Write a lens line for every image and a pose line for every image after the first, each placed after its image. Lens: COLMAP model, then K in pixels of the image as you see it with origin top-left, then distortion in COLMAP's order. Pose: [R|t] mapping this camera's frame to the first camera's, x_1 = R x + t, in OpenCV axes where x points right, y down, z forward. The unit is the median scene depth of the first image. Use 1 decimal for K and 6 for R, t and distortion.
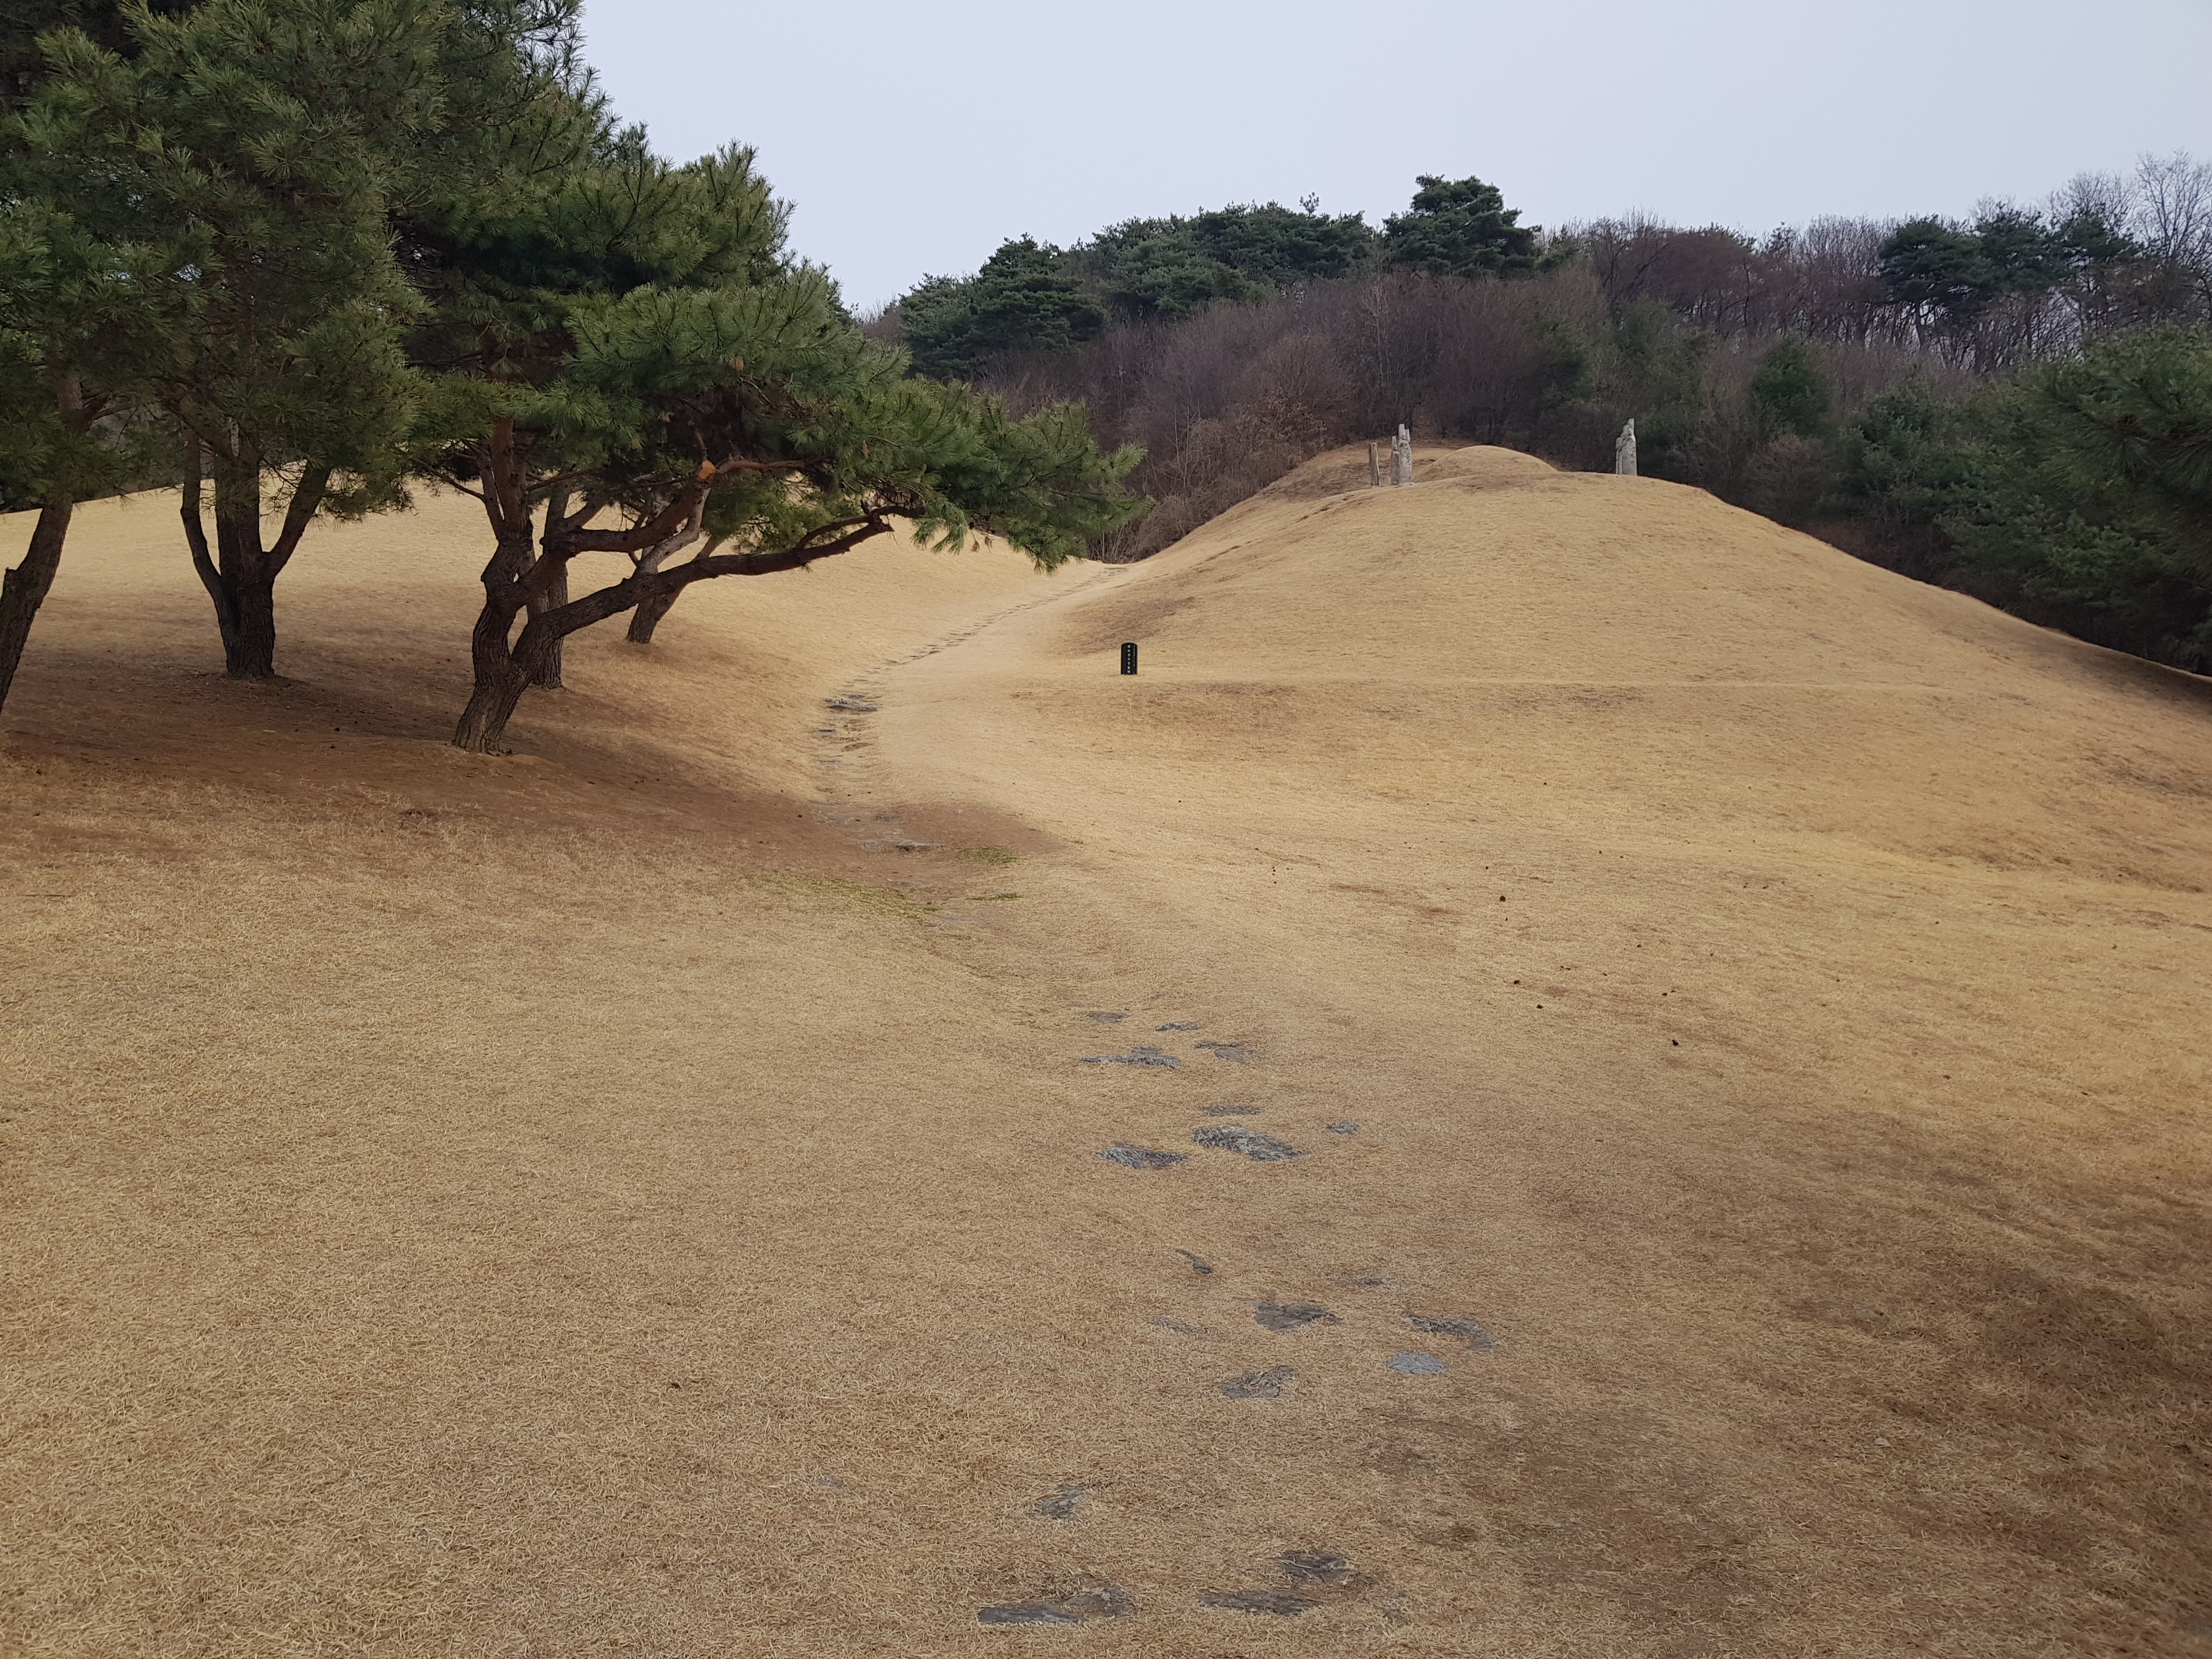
lens RADIAL K [[1643.9, 0, 1109.6], [0, 1643.9, 840.7], [0, 0, 1]] dist [-0.009669, -0.021971]
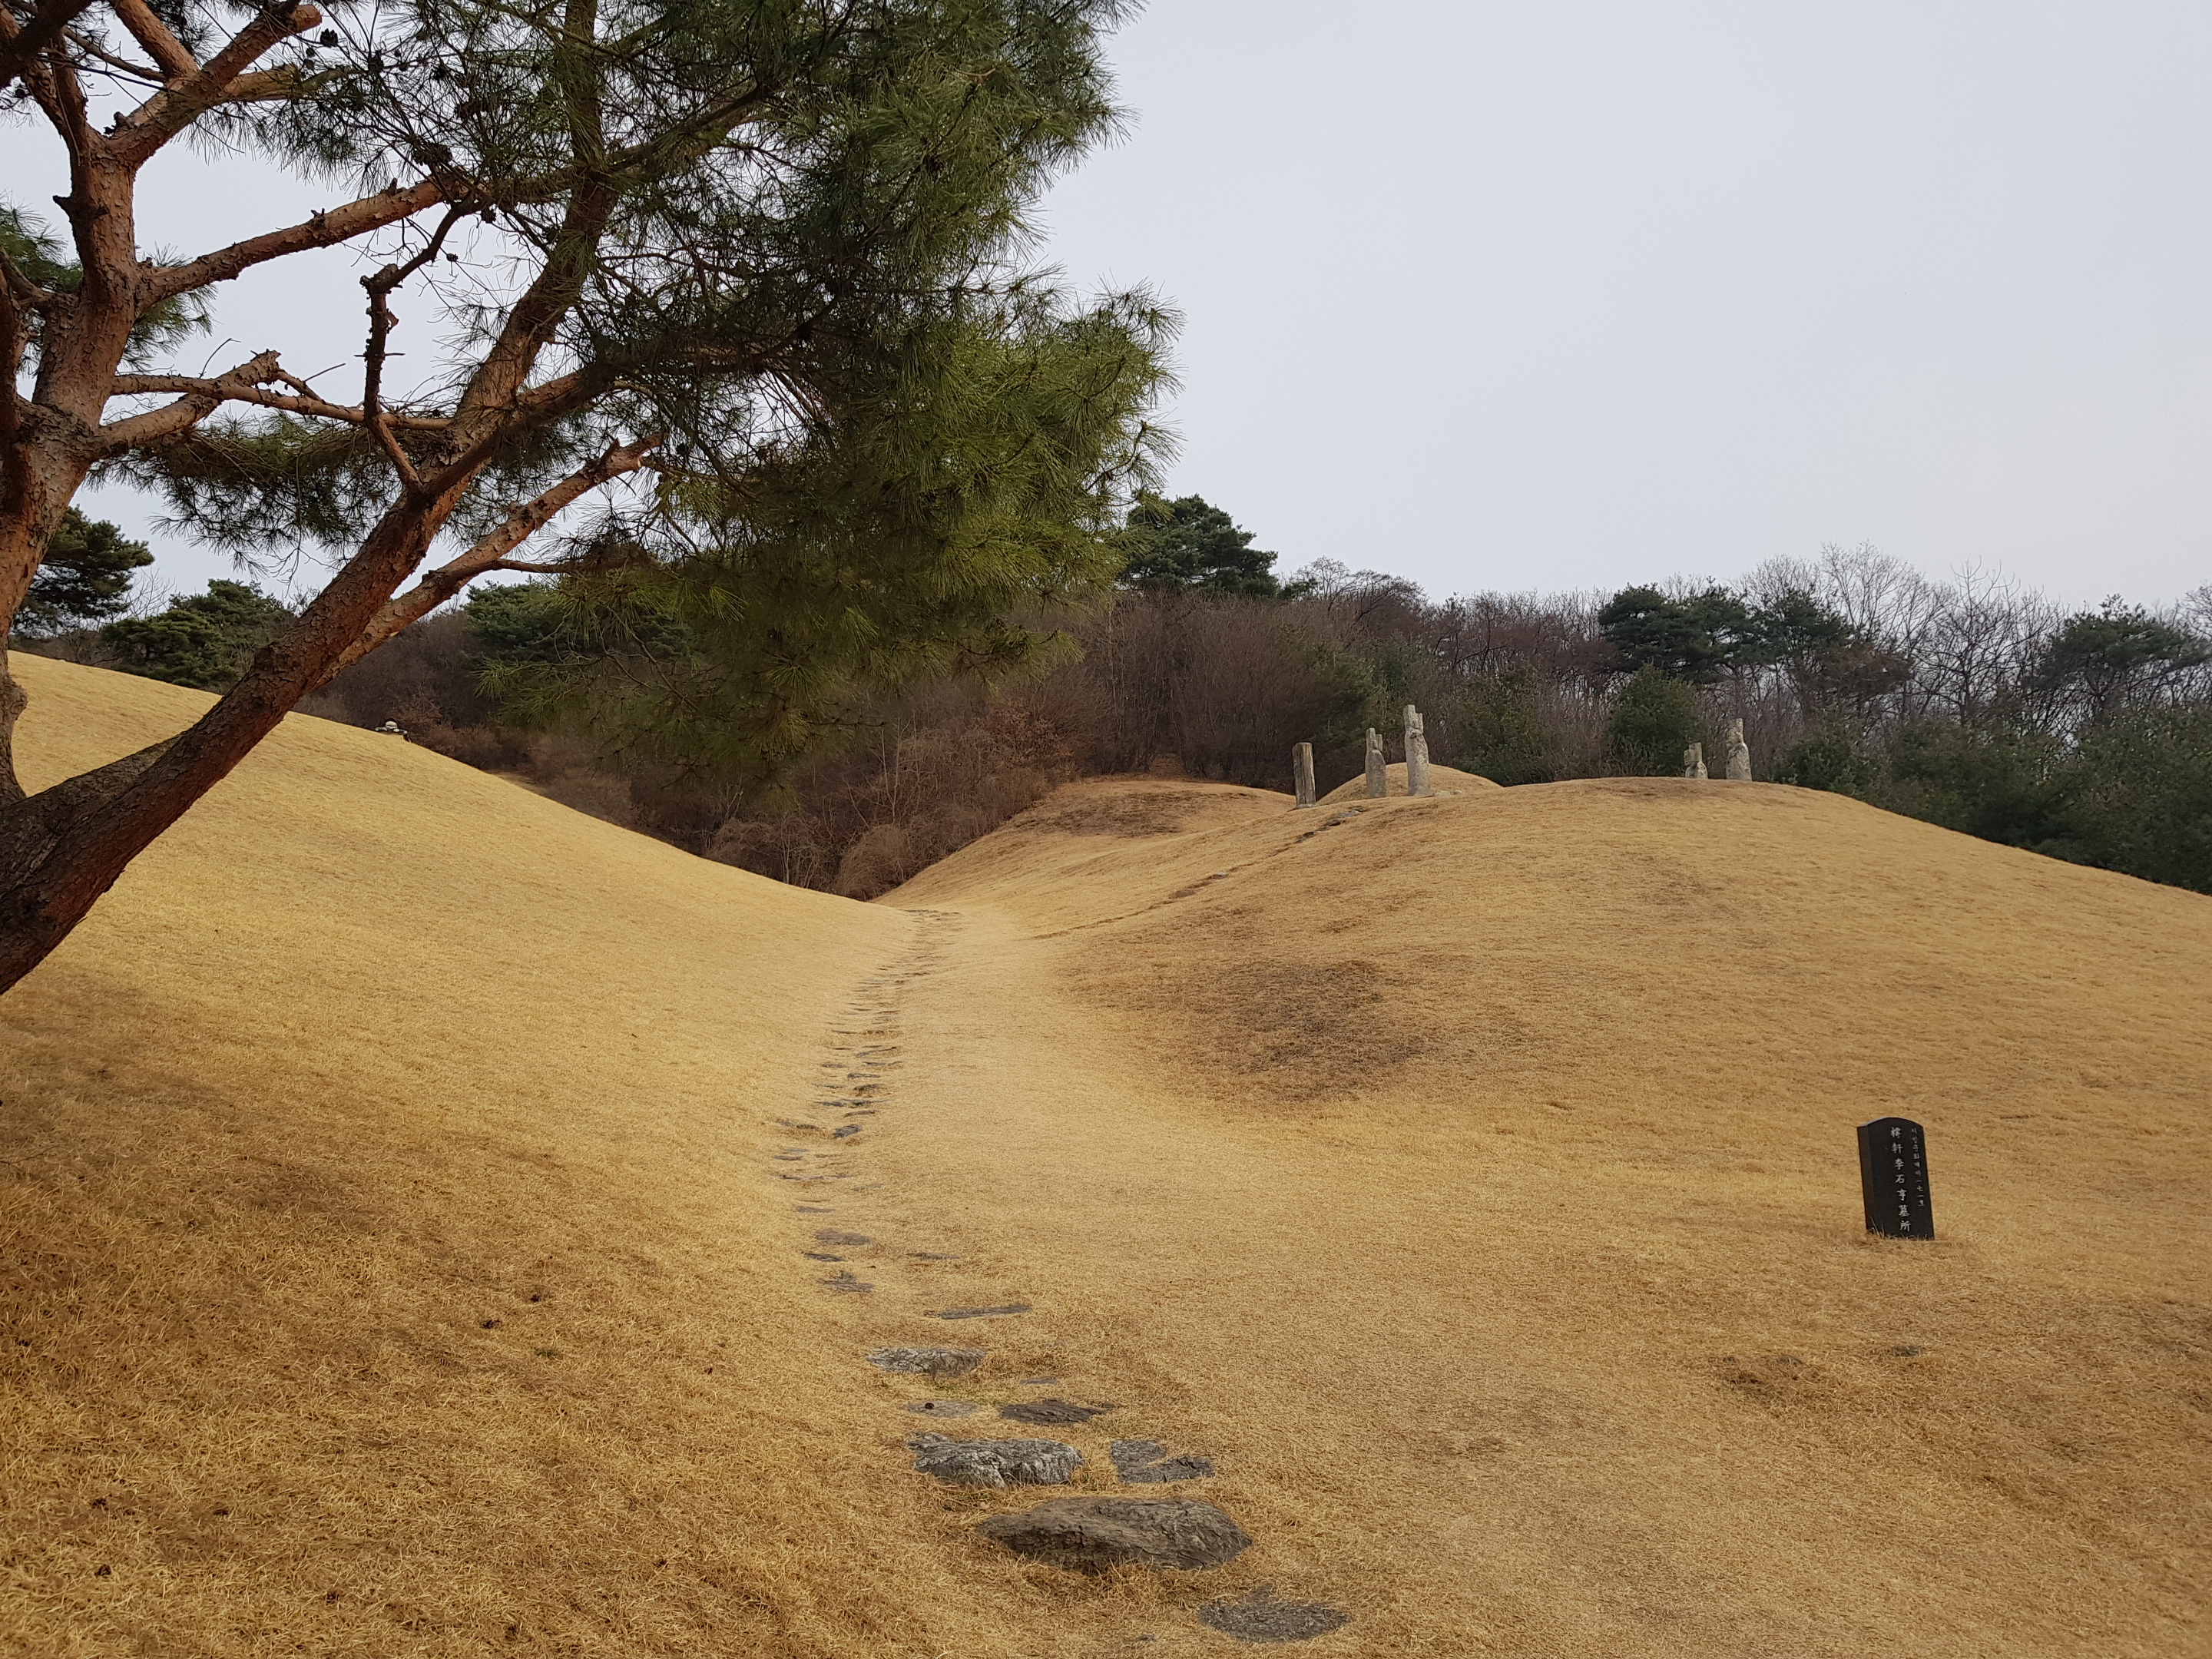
lens RADIAL K [[1643.9, 0, 1114.6], [0, 1643.9, 823.9], [0, 0, 1]] dist [-0.009669, -0.021971]
pose [[0.958249, 0.051804, 0.281202, -0.063861], [0.014564, 0.973332, -0.228939, -0.035035], [-0.285562, 0.223476, 0.931940, 0.249255]]
